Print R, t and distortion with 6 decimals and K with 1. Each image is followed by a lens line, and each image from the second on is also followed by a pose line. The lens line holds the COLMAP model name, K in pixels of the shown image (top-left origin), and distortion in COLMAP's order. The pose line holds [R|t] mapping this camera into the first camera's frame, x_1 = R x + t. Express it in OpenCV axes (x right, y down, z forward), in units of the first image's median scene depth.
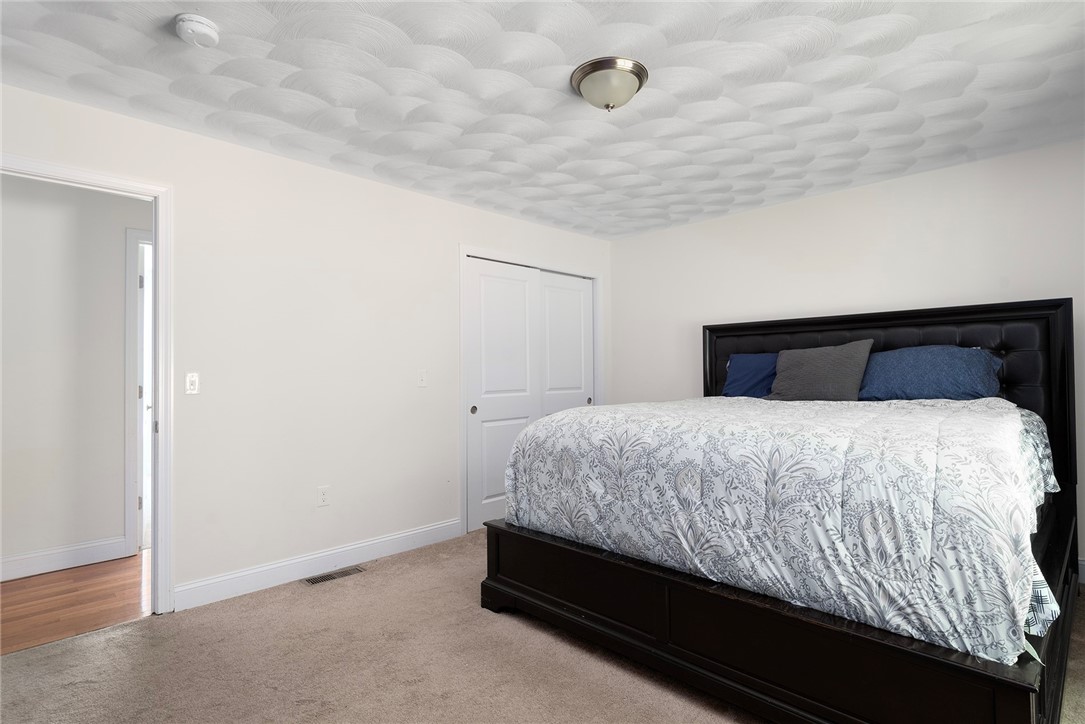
lens RADIAL K [[541.7, 0, 552.4], [0, 541.7, 355.7], [0, 0, 1]] dist [0.003489, 0.000214]
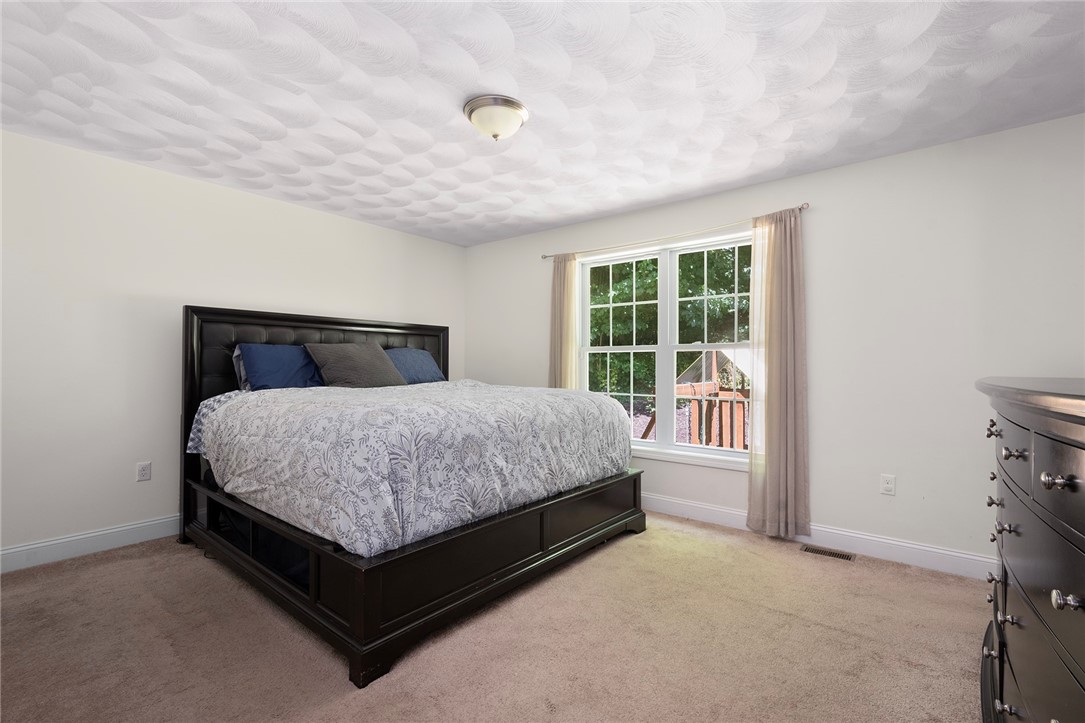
lens RADIAL K [[492.2, 0, 546.3], [0, 492.2, 371.1], [0, 0, 1]] dist [0.000548, -0.000006]
pose [[-0.111455, -0.002161, 0.993767, -0.934785], [-0.037353, 0.999300, -0.002016, 0.046338], [-0.993067, -0.037345, -0.111458, 0.987261]]
